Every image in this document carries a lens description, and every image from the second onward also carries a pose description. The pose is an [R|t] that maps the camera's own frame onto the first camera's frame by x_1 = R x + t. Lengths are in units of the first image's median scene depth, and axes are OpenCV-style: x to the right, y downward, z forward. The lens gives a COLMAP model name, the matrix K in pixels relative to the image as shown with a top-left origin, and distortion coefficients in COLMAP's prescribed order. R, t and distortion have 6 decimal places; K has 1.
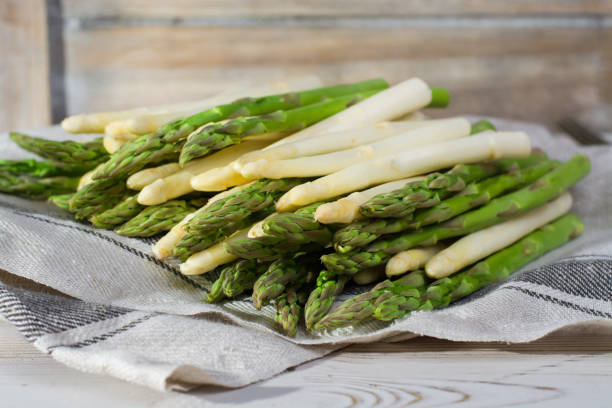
lens RADIAL K [[1586.6, 0, 305.2], [0, 1586.6, 204.0], [0, 0, 1]] dist [-0.037519, 0.000000]
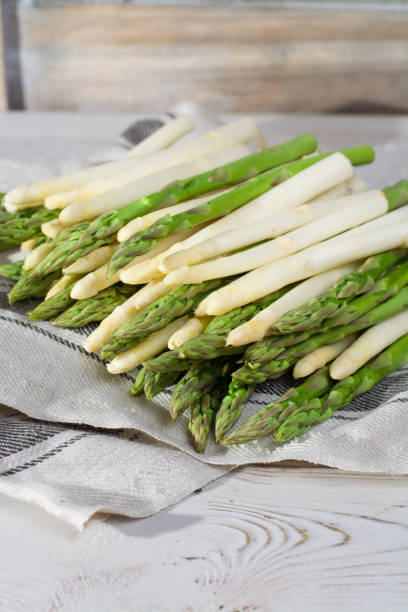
lens RADIAL K [[1586.6, 0, 204.7], [0, 1586.6, 306.1], [0, 0, 1]] dist [-0.037519, 0.000000]
pose [[0.997343, 0.041648, -0.059764, 0.053067], [-0.021361, 0.951582, 0.306653, -0.337147], [0.069642, -0.304561, 0.949943, -0.036884]]
